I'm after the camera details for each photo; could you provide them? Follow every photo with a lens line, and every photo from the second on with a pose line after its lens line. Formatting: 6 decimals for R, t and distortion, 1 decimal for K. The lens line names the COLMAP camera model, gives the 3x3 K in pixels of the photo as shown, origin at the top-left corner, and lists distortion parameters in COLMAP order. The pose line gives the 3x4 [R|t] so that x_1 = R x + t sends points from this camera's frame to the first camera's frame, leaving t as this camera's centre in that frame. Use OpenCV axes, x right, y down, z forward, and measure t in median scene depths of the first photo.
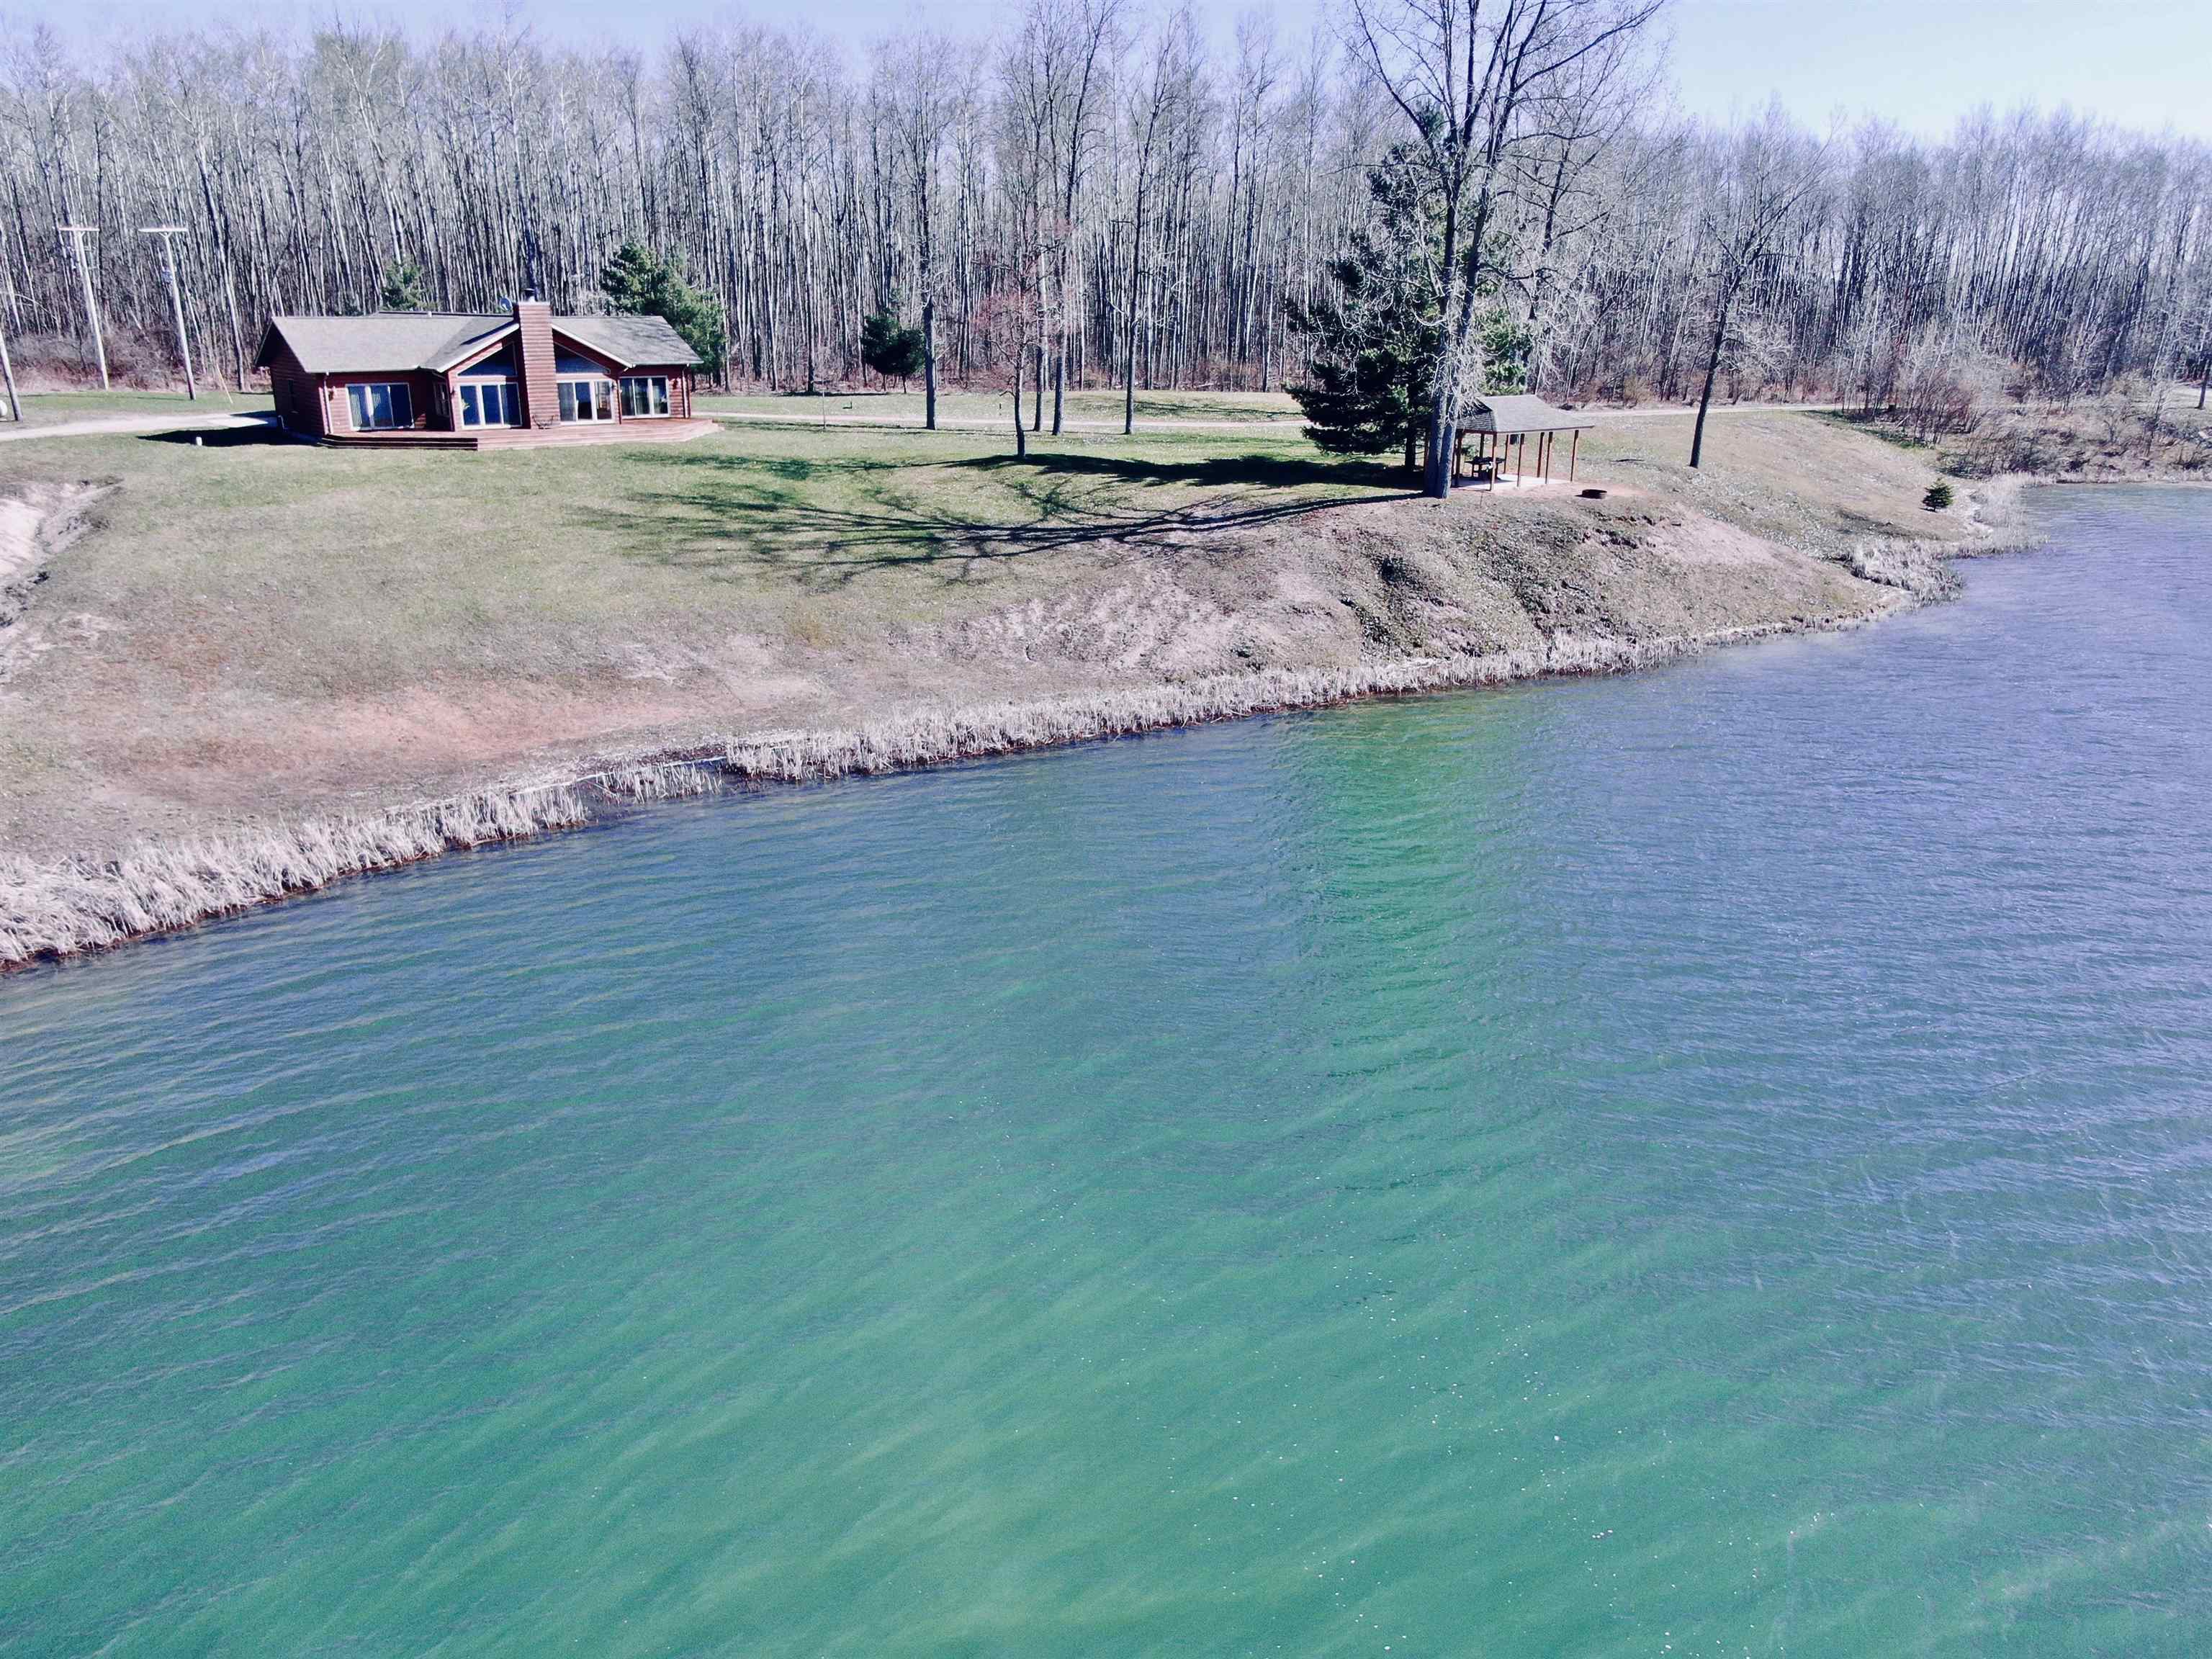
lens RADIAL K [[1592.9, 0, 1106.0], [0, 1592.9, 829.5], [0, 0, 1]] dist [-0.019037, 0.007651]
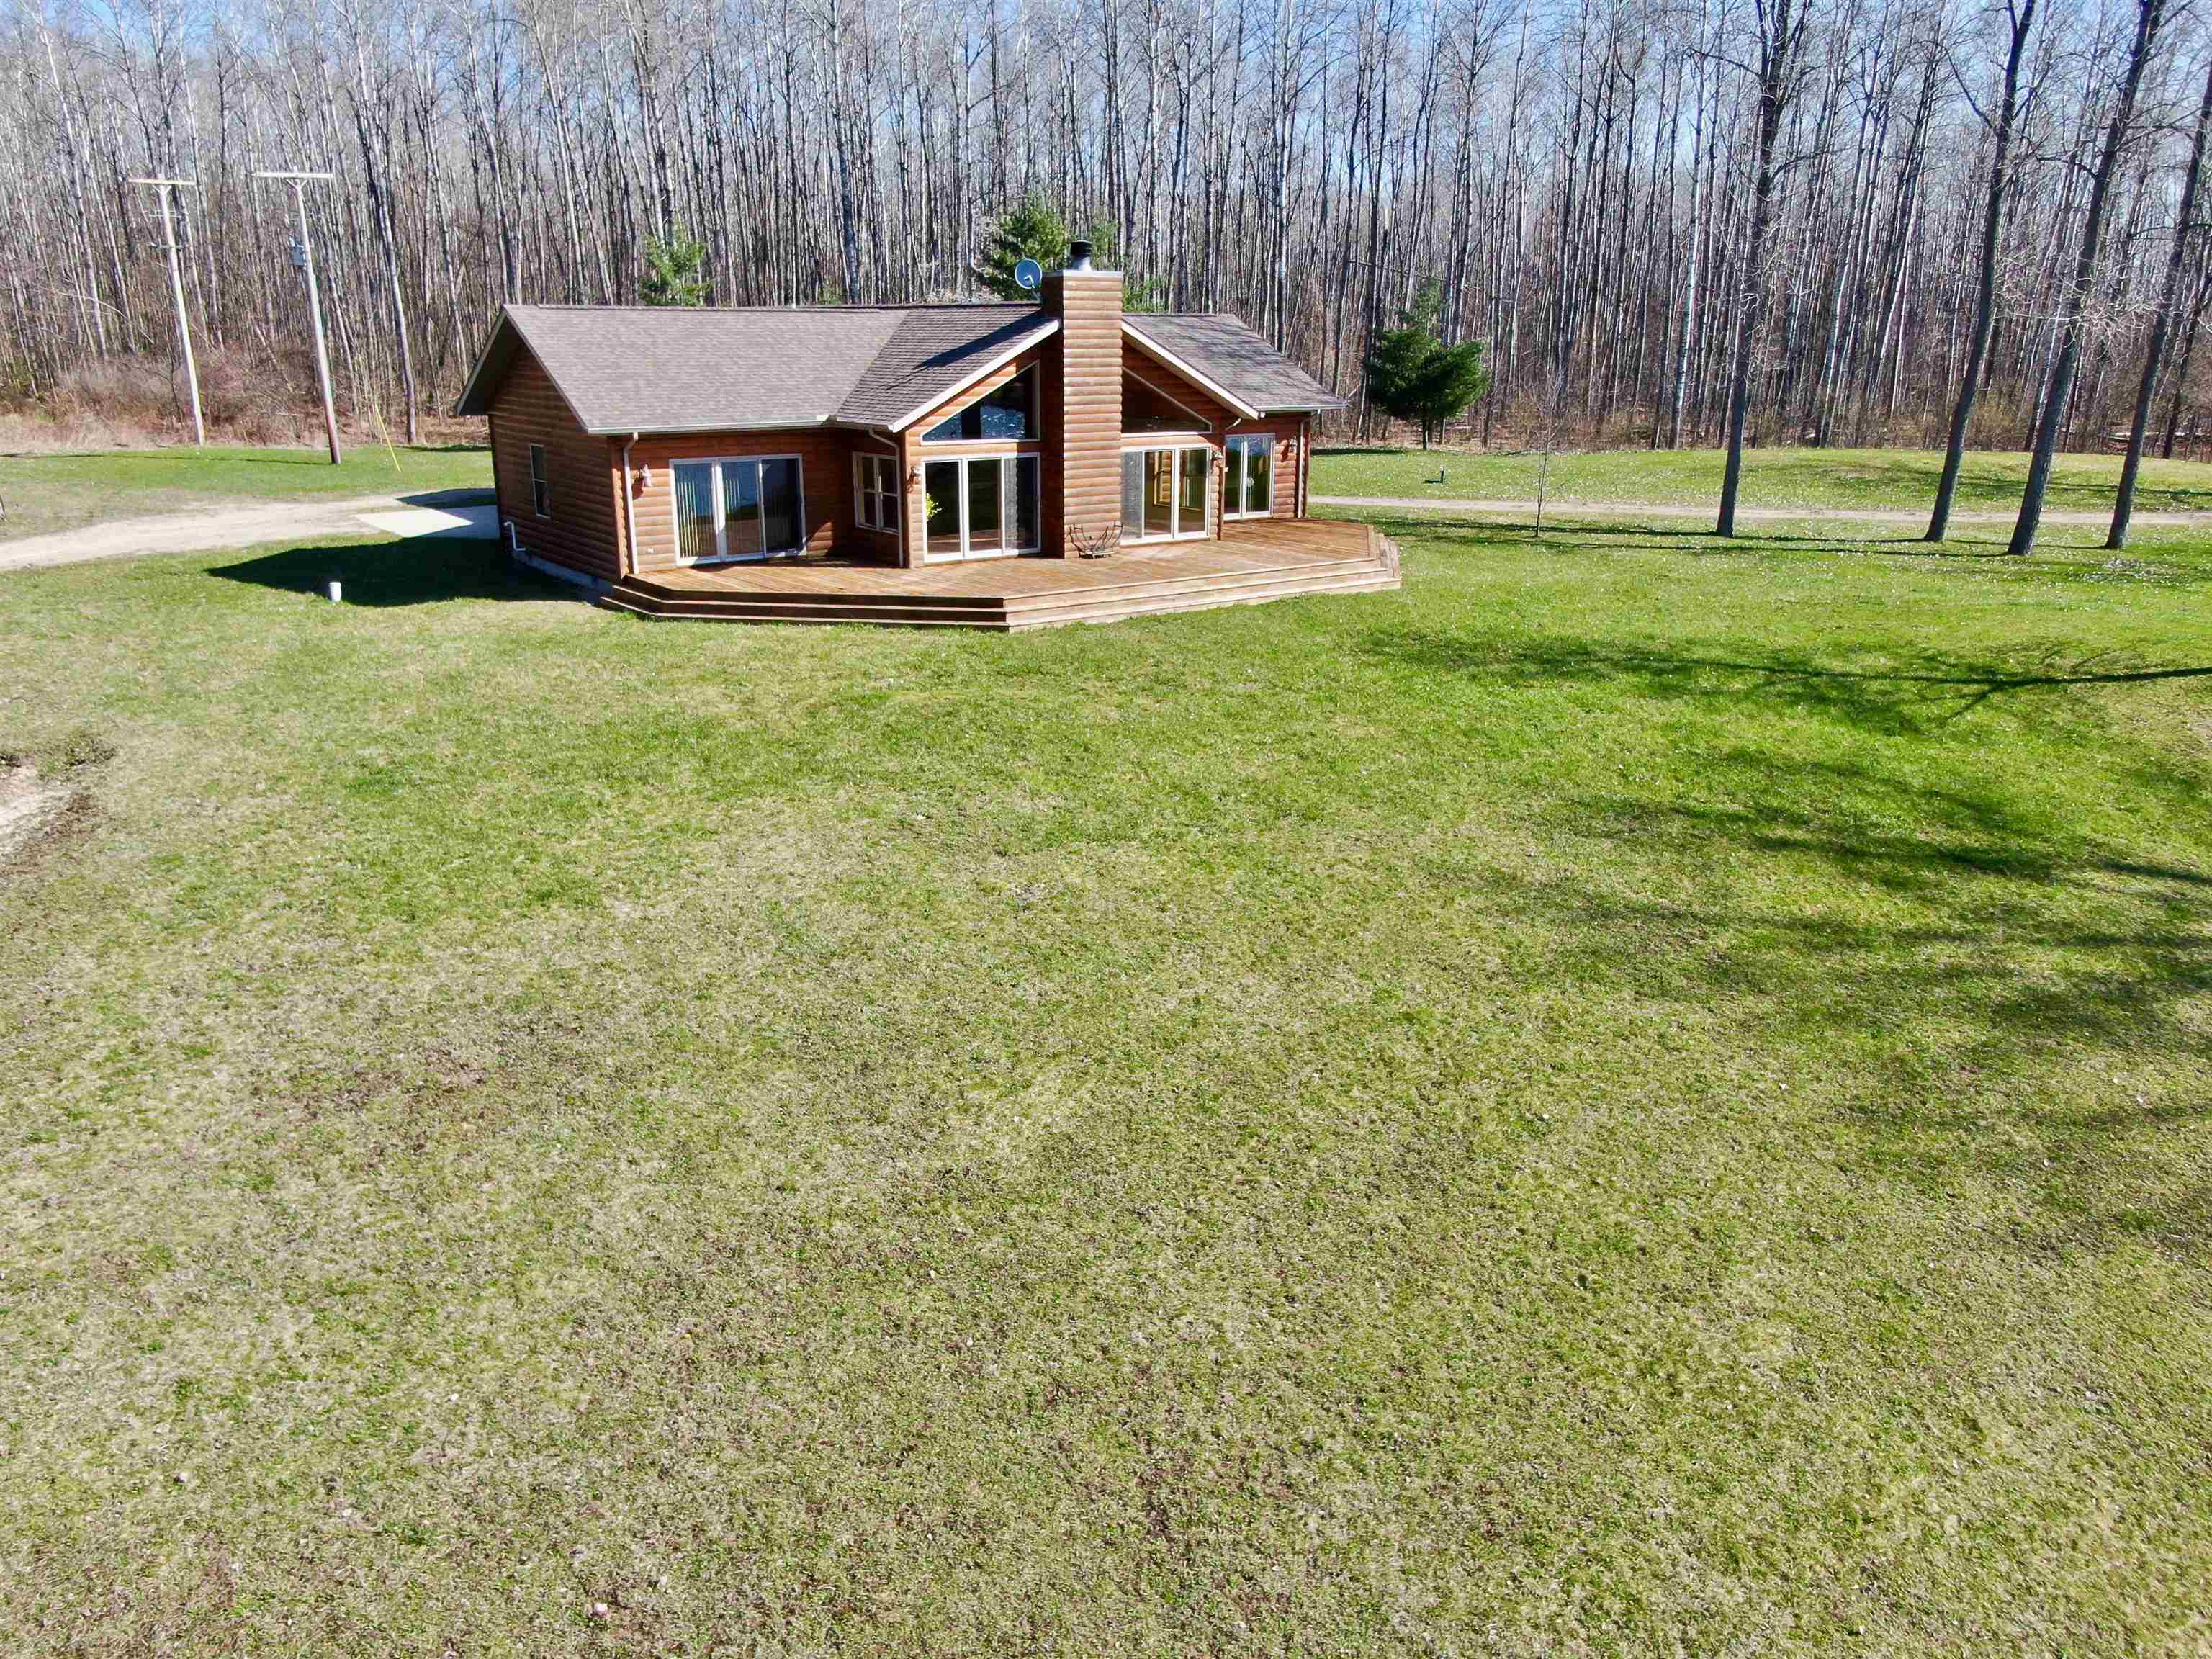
lens RADIAL K [[1592.9, 0, 1106.0], [0, 1592.9, 829.5], [0, 0, 1]] dist [-0.019037, 0.007651]
pose [[0.997215, 0.017826, -0.072425, -0.321767], [-0.019086, 0.999678, -0.016737, -0.172010], [0.072103, 0.018073, 0.997233, 0.568895]]
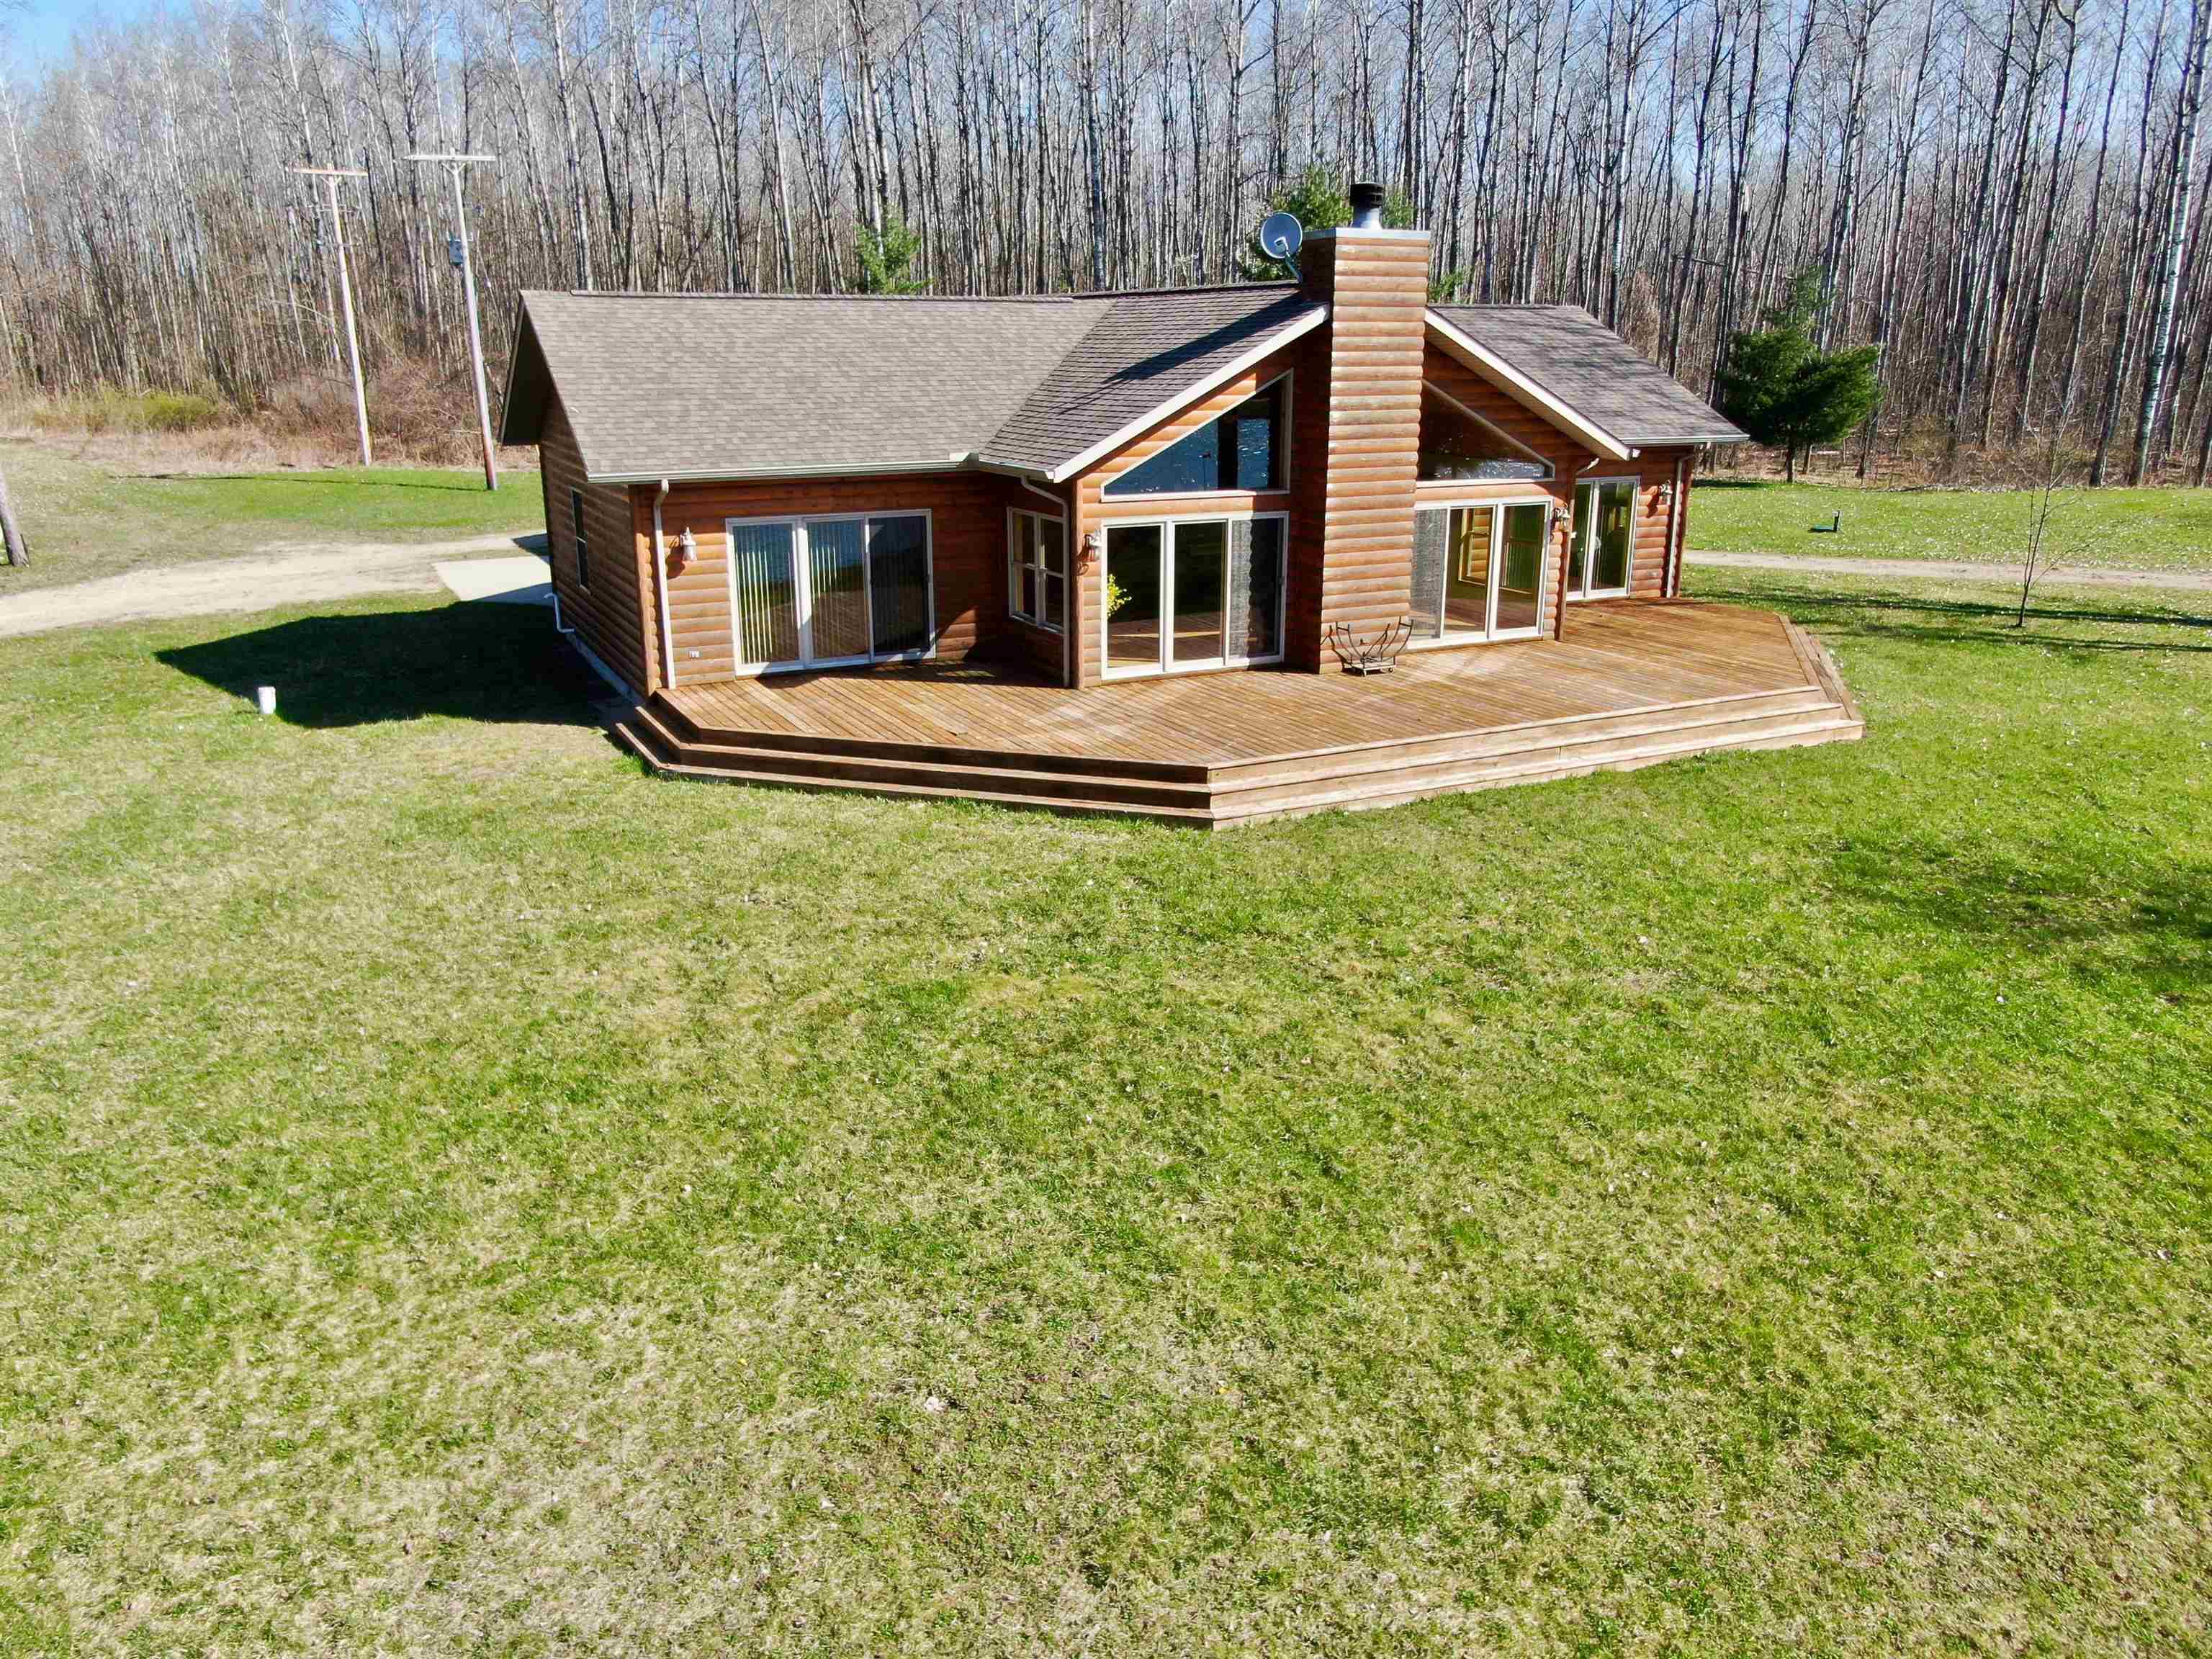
lens RADIAL K [[1592.9, 0, 1106.0], [0, 1592.9, 829.5], [0, 0, 1]] dist [-0.019037, 0.007651]
pose [[0.970136, 0.062191, -0.234452, -0.335014], [-0.067876, 0.997561, -0.016250, -0.219657], [0.232870, 0.031678, 0.971992, 0.721585]]
